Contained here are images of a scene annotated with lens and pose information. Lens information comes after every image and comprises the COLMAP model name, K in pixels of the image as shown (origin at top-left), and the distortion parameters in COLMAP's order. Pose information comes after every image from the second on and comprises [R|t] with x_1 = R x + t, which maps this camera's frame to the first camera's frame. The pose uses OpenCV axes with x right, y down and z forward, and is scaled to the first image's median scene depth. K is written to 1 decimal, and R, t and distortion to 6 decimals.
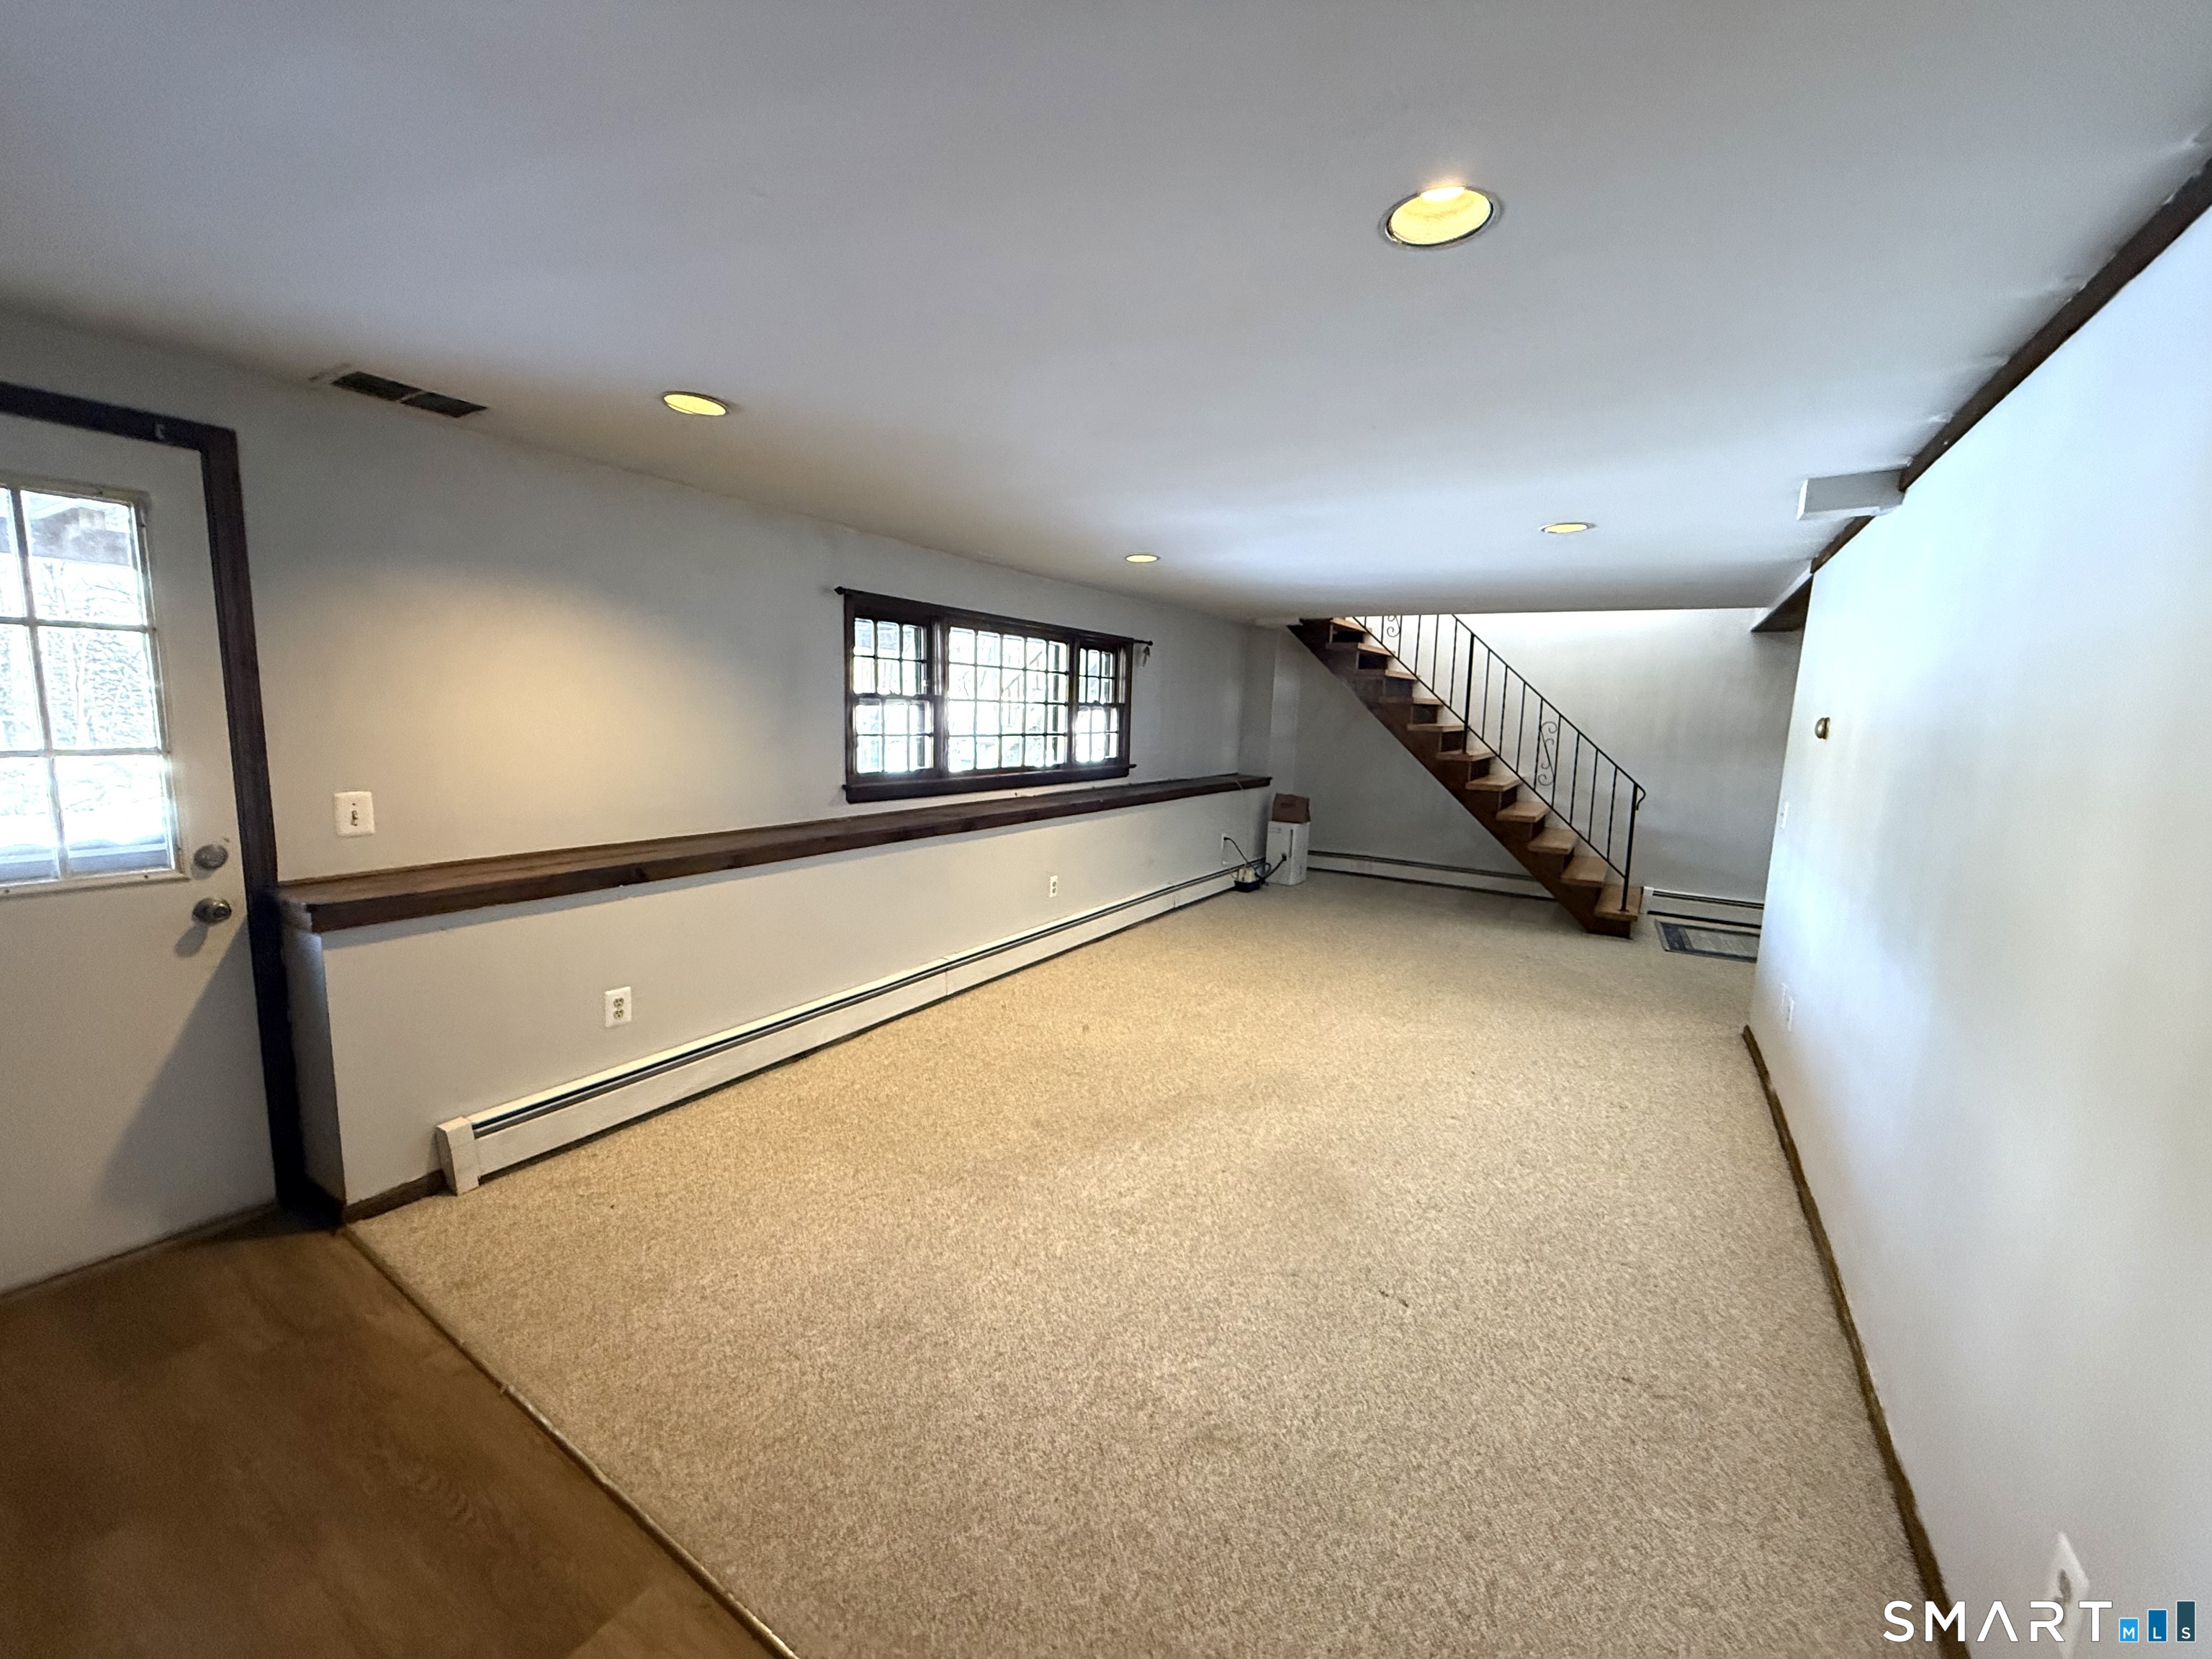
lens RADIAL K [[878.8, 0, 1114.3], [0, 878.8, 831.3], [0, 0, 1]] dist [-0.001313, -0.000272]
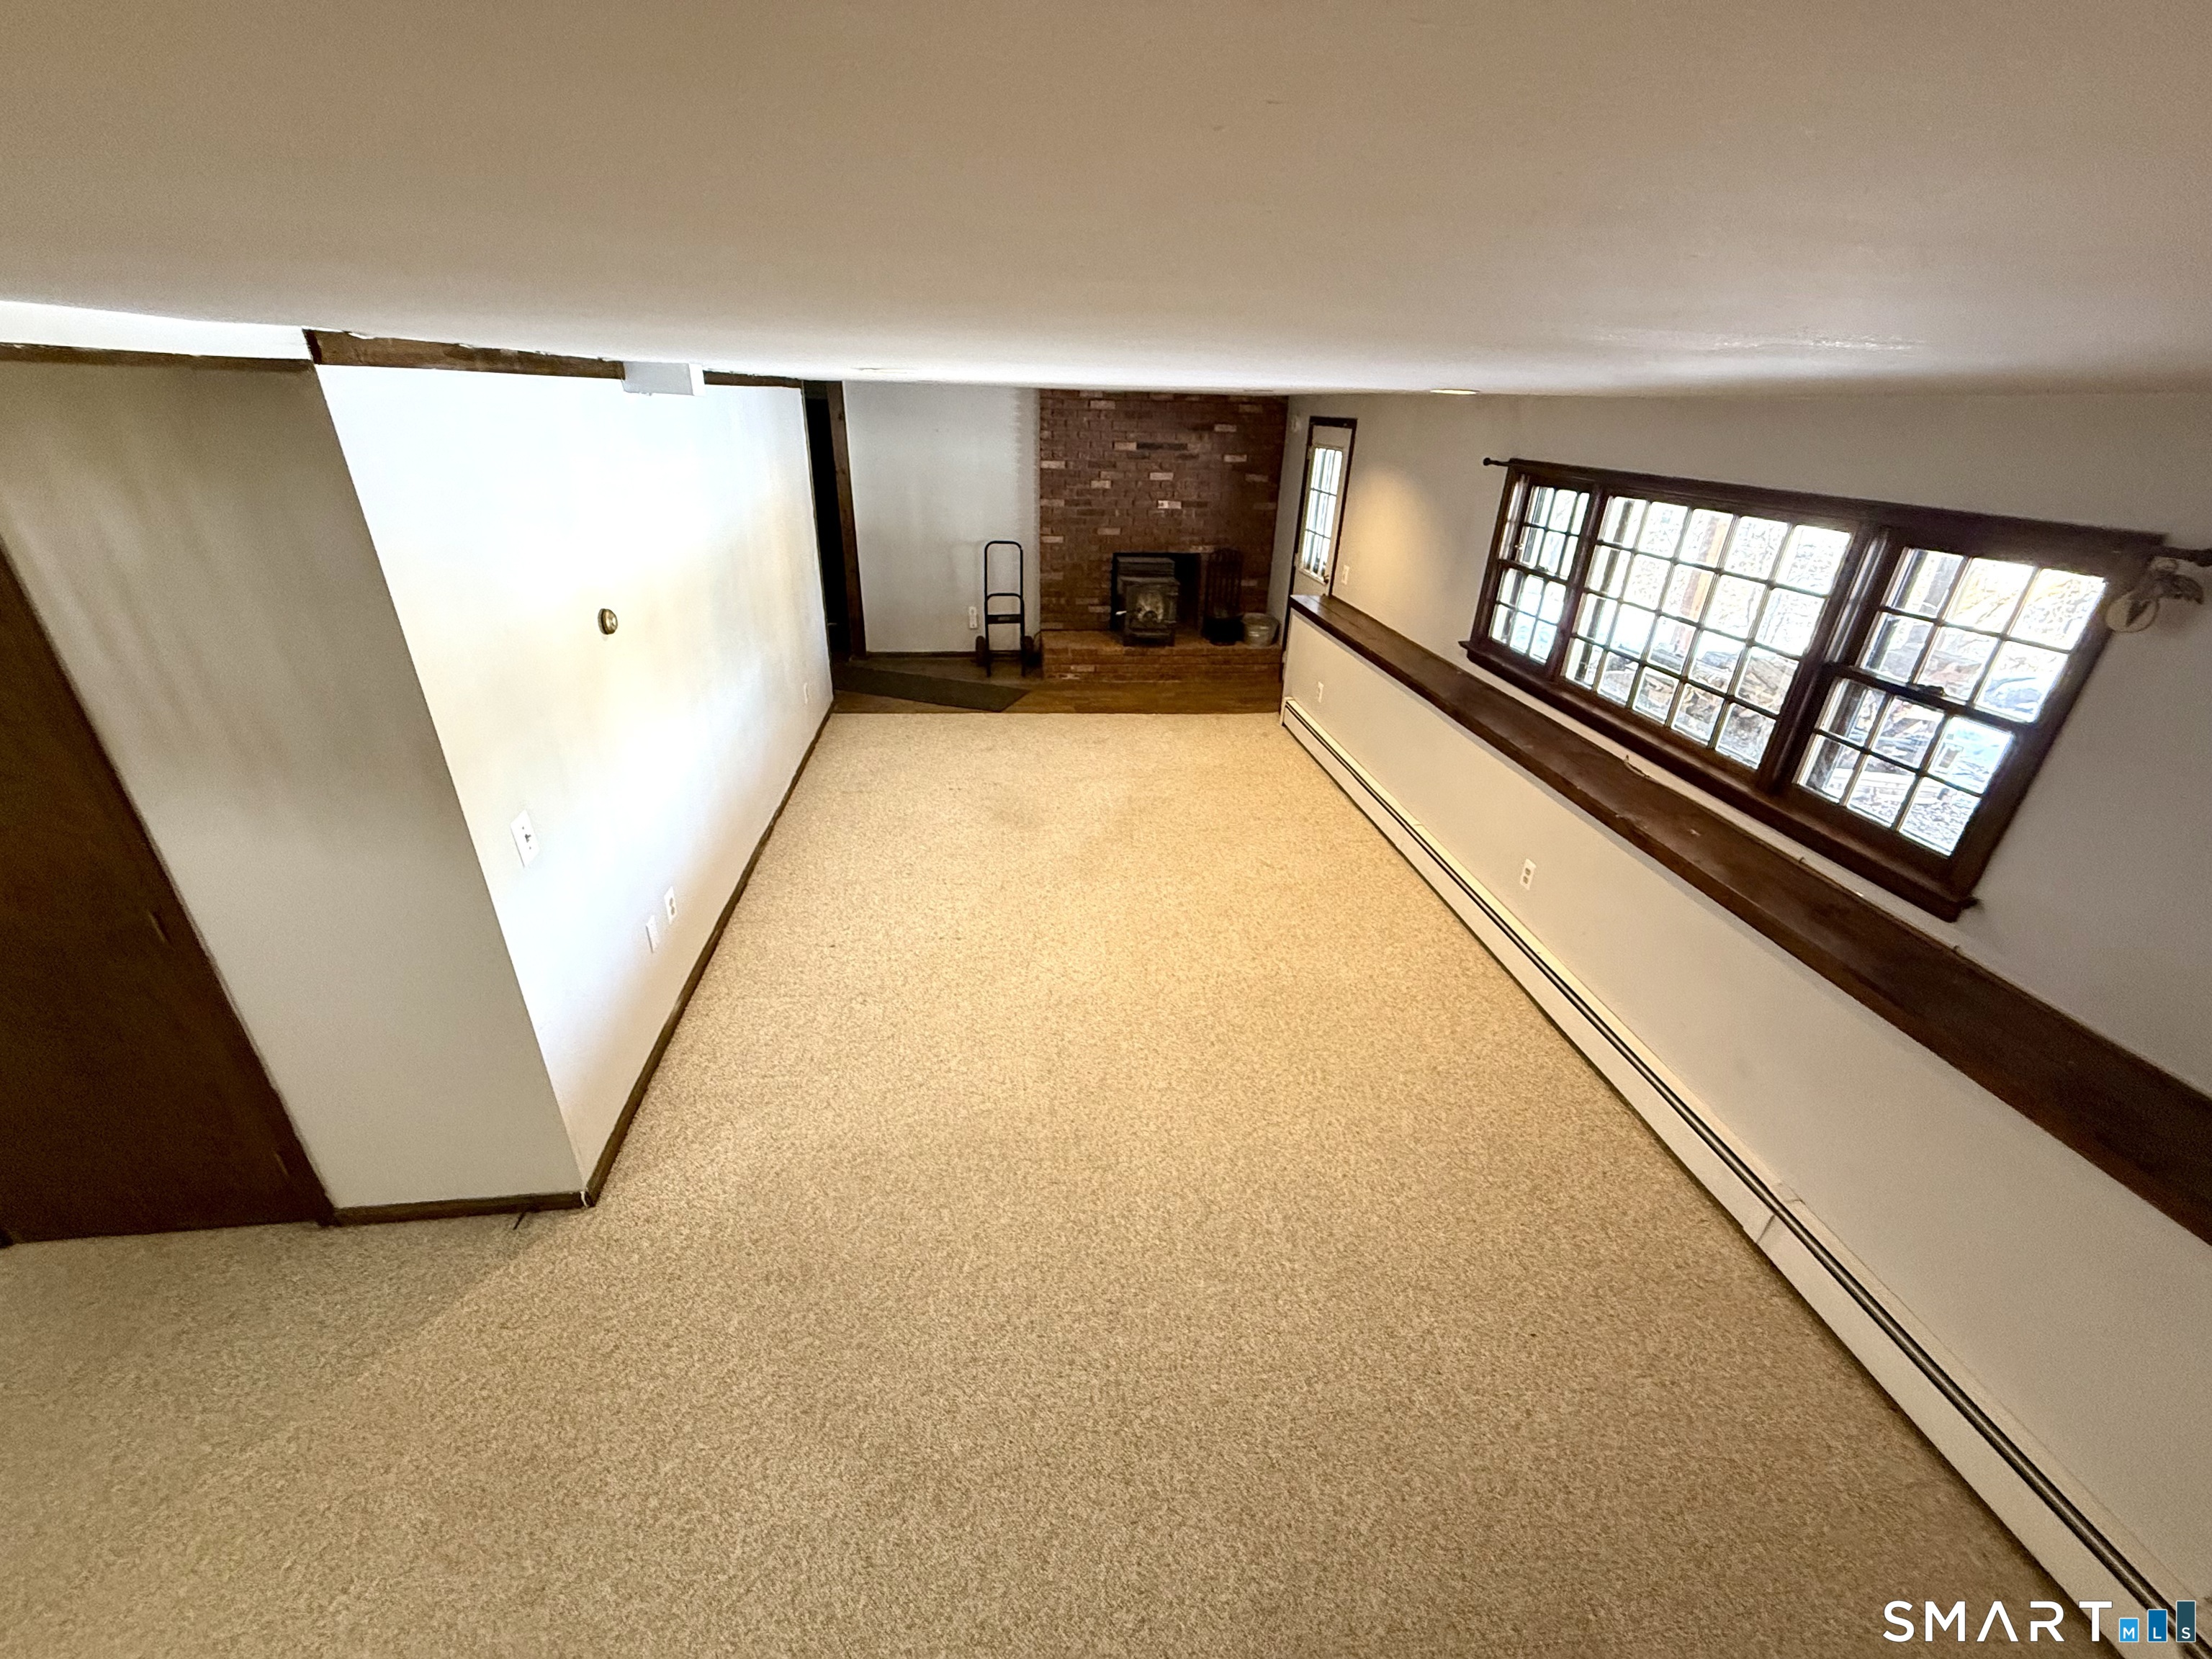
lens RADIAL K [[878.8, 0, 1109.1], [0, 878.8, 831.2], [0, 0, 1]] dist [-0.001313, -0.000272]
pose [[-0.787149, 0.227436, -0.573297, 0.725826], [-0.131131, 0.846560, 0.515889, -0.350531], [0.602662, 0.481258, -0.636545, 1.480199]]
